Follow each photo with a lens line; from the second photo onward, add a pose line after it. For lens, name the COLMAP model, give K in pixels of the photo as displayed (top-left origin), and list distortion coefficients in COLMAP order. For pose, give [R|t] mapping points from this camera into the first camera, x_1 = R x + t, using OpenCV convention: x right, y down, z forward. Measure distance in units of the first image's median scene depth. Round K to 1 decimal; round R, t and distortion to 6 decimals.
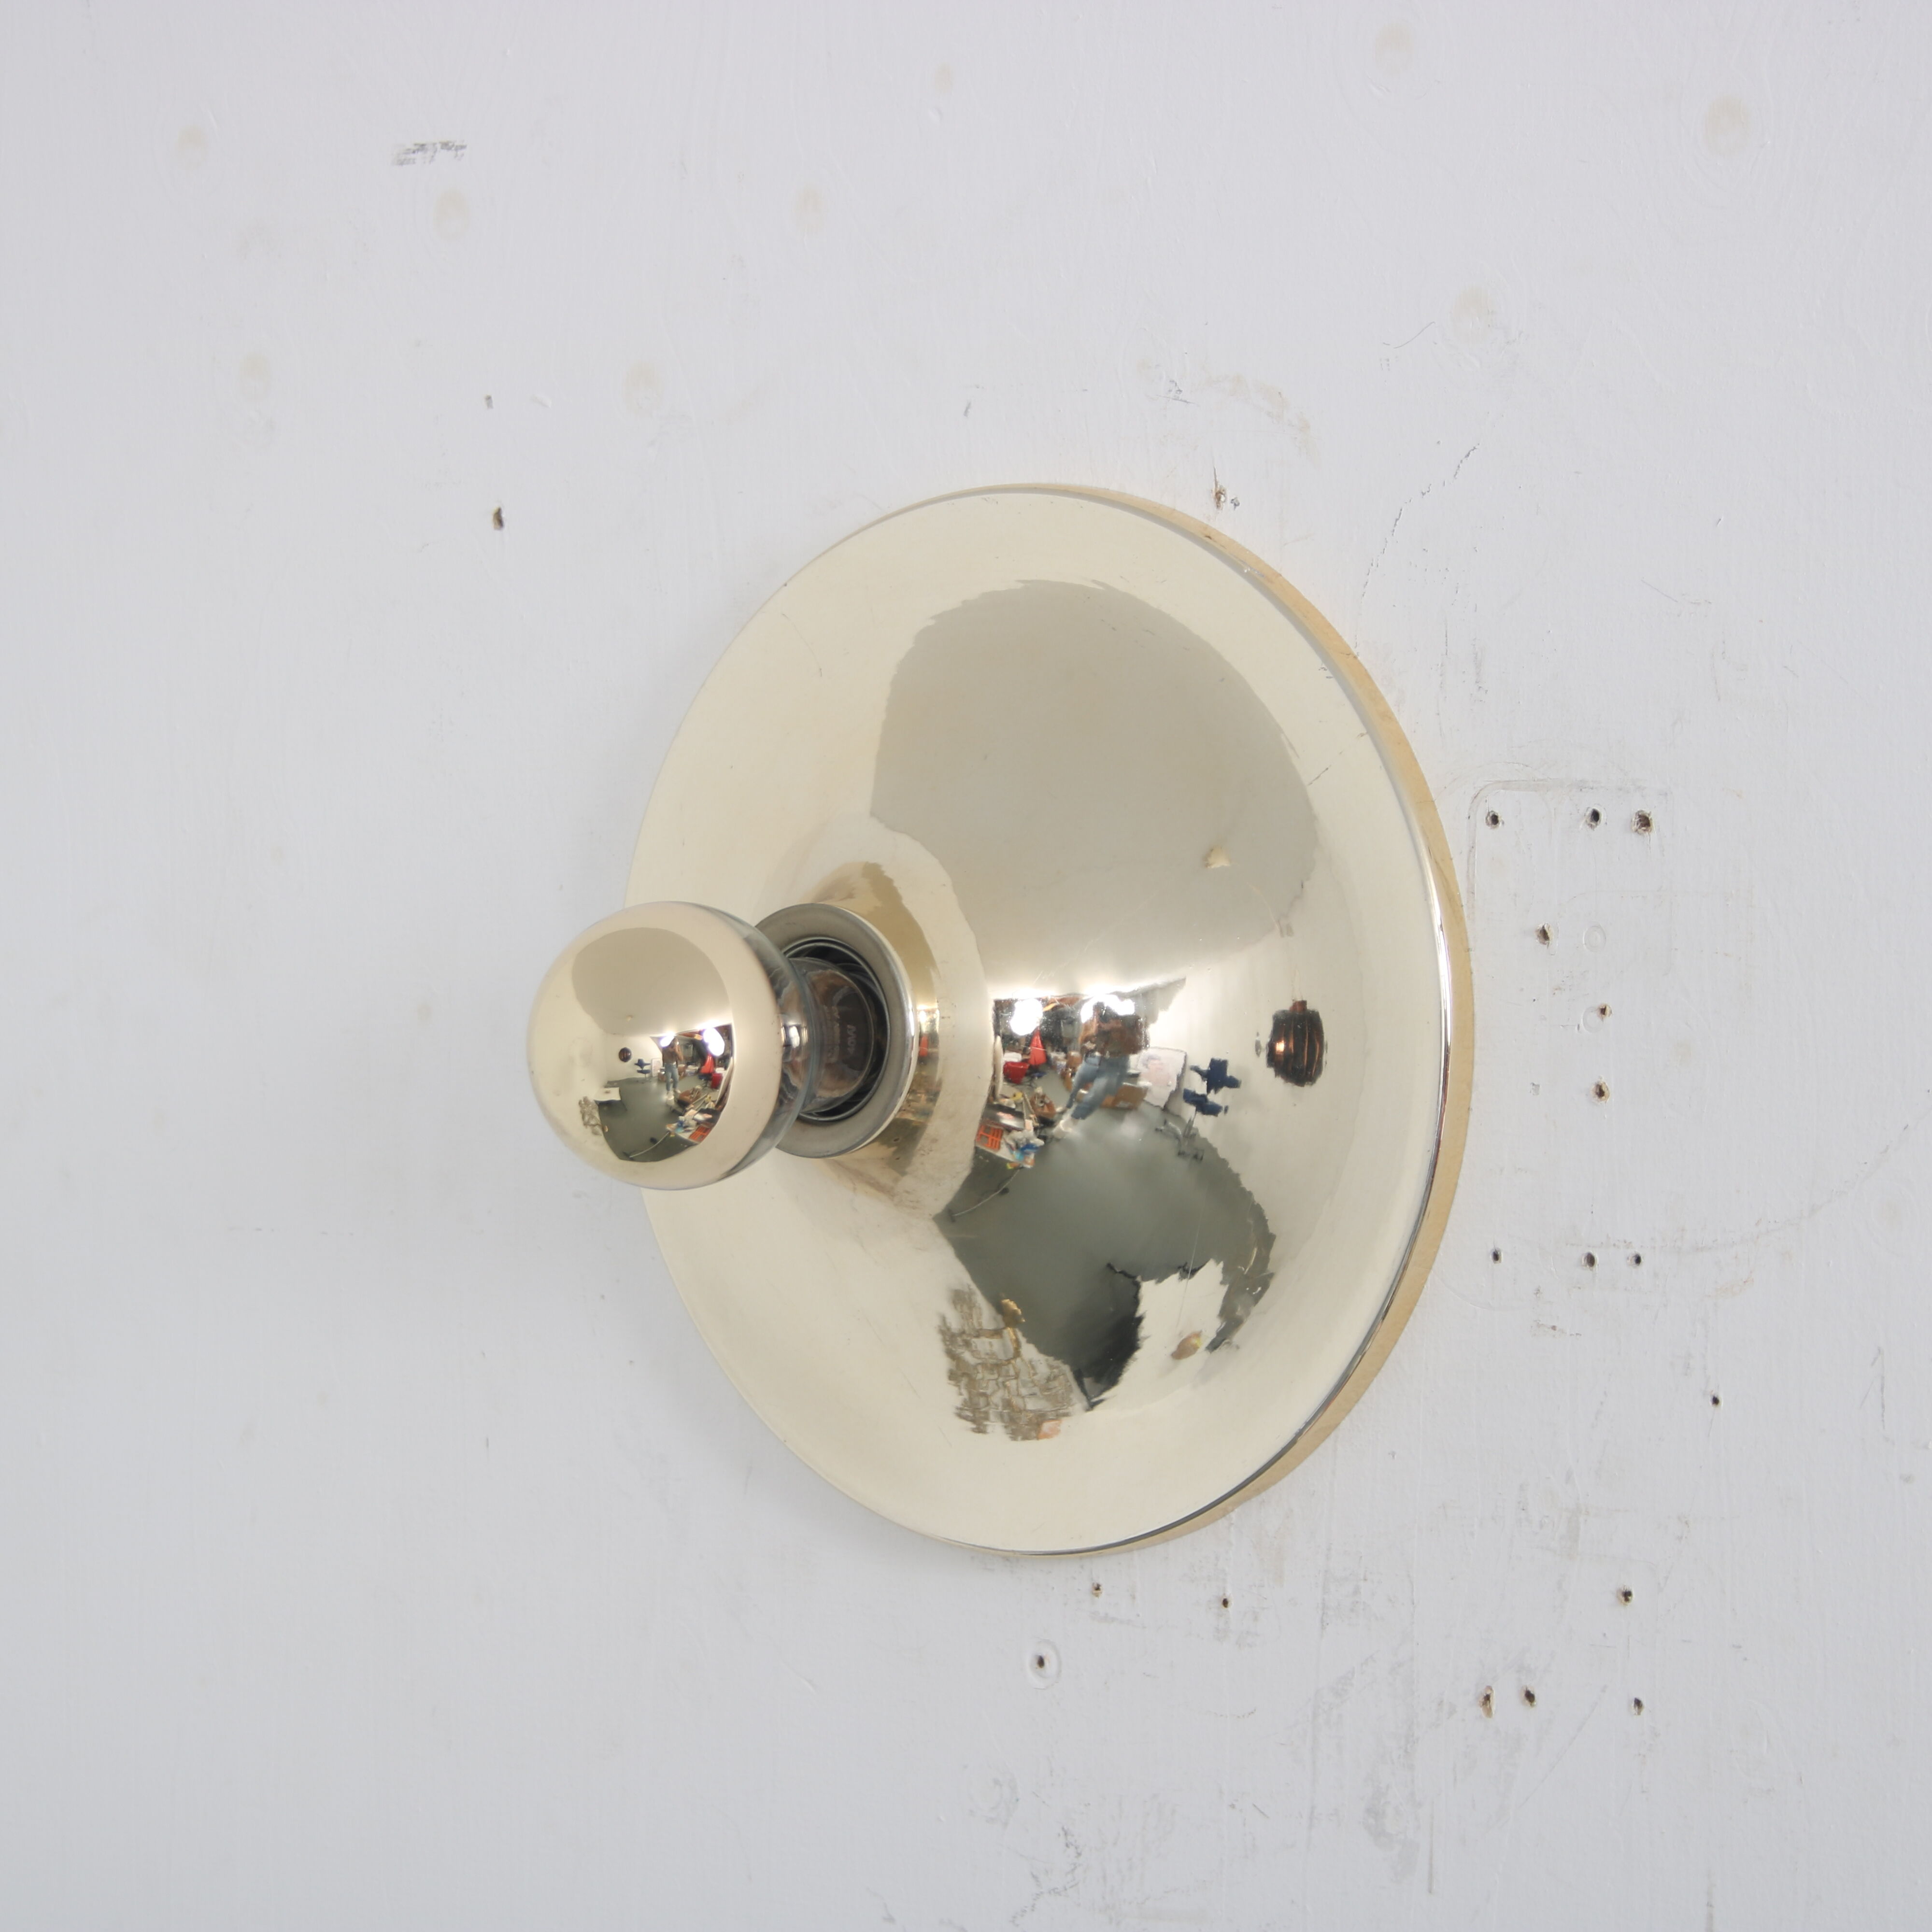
lens RADIAL K [[6873.4, 0, 970.8], [0, 6873.4, 973.2], [0, 0, 1]] dist [0.067596, 0.000000]
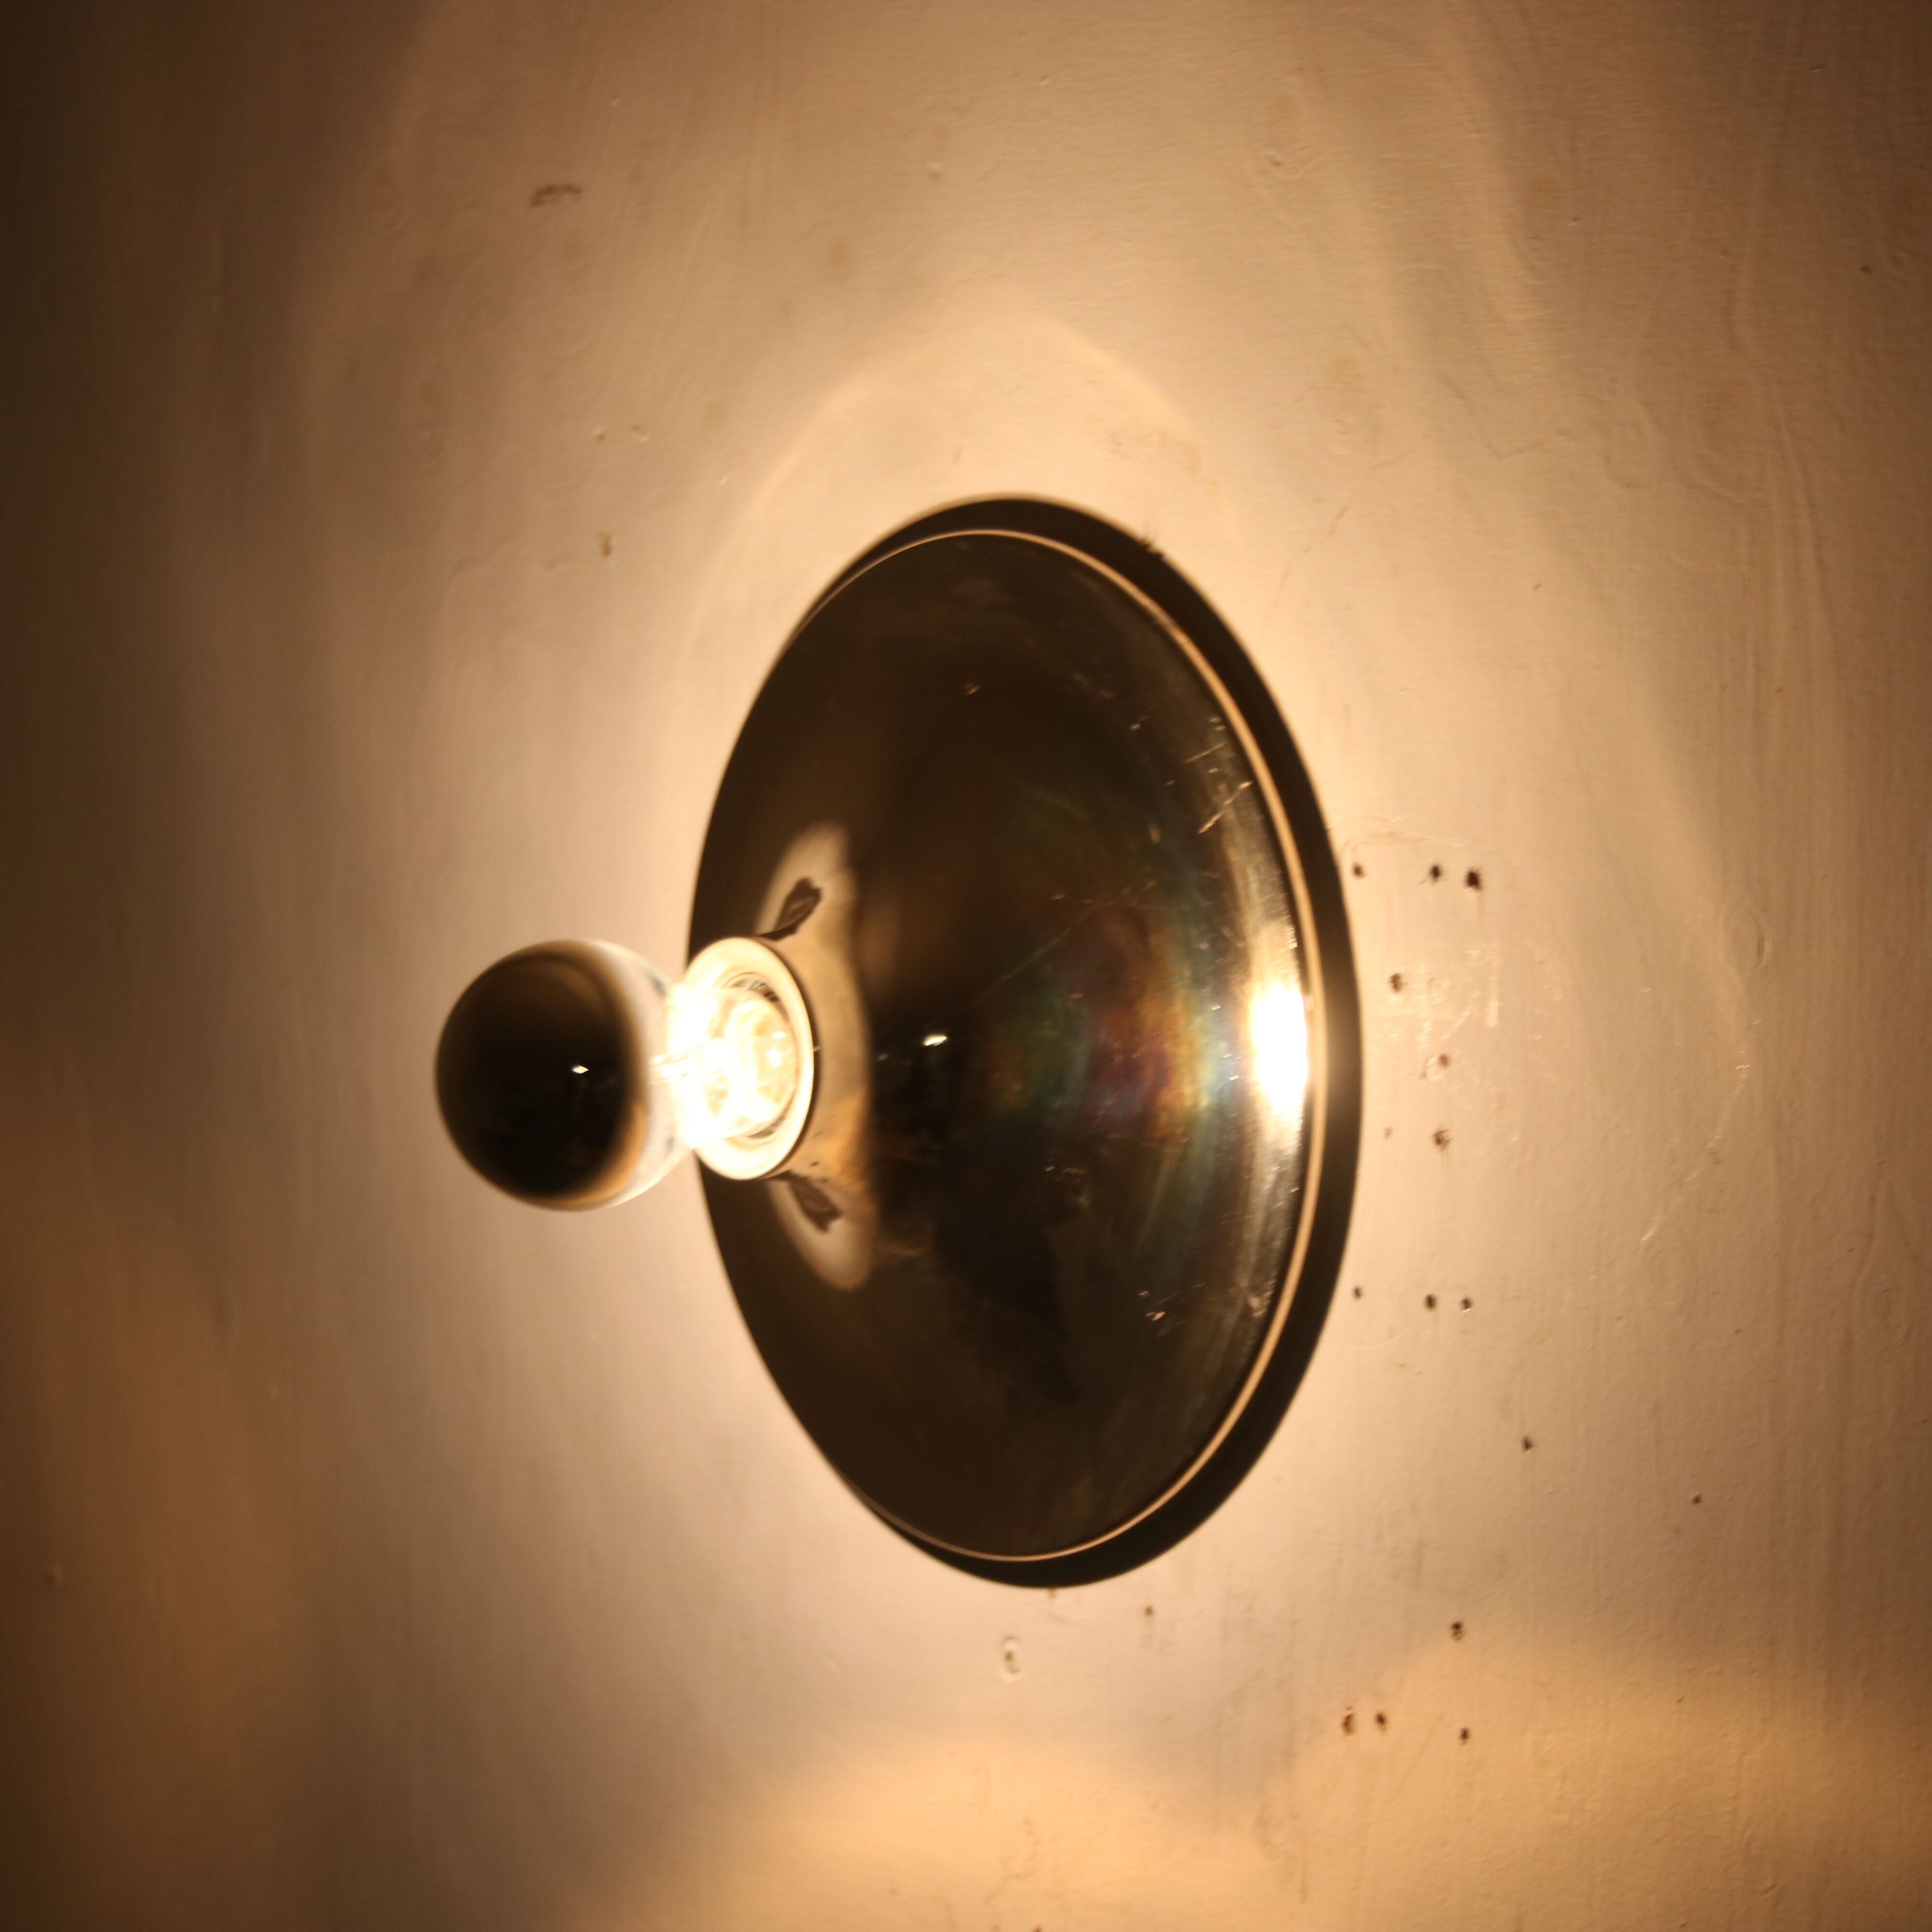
lens RADIAL K [[6873.4, 0, 955.2], [0, 6873.4, 960.0], [0, 0, 1]] dist [0.067596, 0.000000]
pose [[0.973809, 0.016185, -0.226792, 0.246352], [-0.009002, 0.999426, 0.032671, -0.041267], [0.227191, -0.029774, 0.973395, -0.016187]]
